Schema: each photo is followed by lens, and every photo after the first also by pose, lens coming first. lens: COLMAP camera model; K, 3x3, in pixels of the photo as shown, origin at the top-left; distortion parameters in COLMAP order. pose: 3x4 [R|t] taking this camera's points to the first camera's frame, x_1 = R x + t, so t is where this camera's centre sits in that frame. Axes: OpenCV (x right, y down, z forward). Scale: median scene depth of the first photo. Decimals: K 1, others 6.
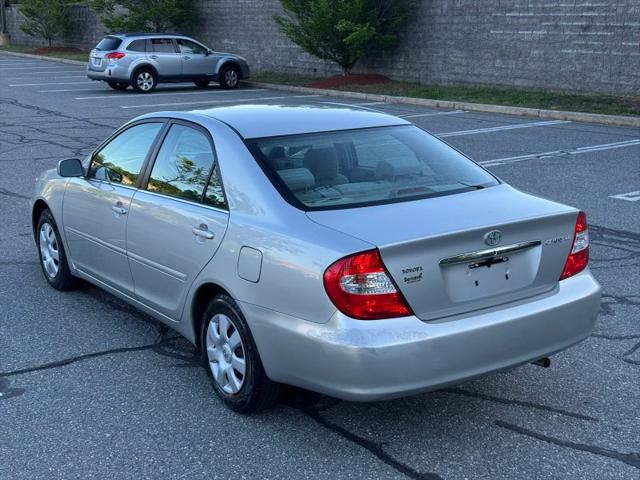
lens RADIAL K [[893.5, 0, 320.0], [0, 893.5, 240.0], [0, 0, 1]] dist [0.237780, -0.504118]
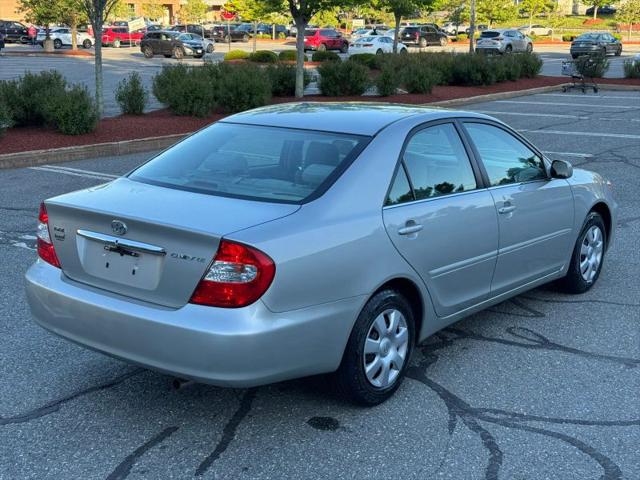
lens RADIAL K [[893.5, 0, 320.0], [0, 893.5, 240.0], [0, 0, 1]] dist [0.237780, -0.504118]
pose [[0.287003, 0.221414, -0.931990, 1.297346], [-0.235007, 0.959463, 0.155572, -0.216161], [0.928655, 0.174374, 0.327403, 0.921352]]
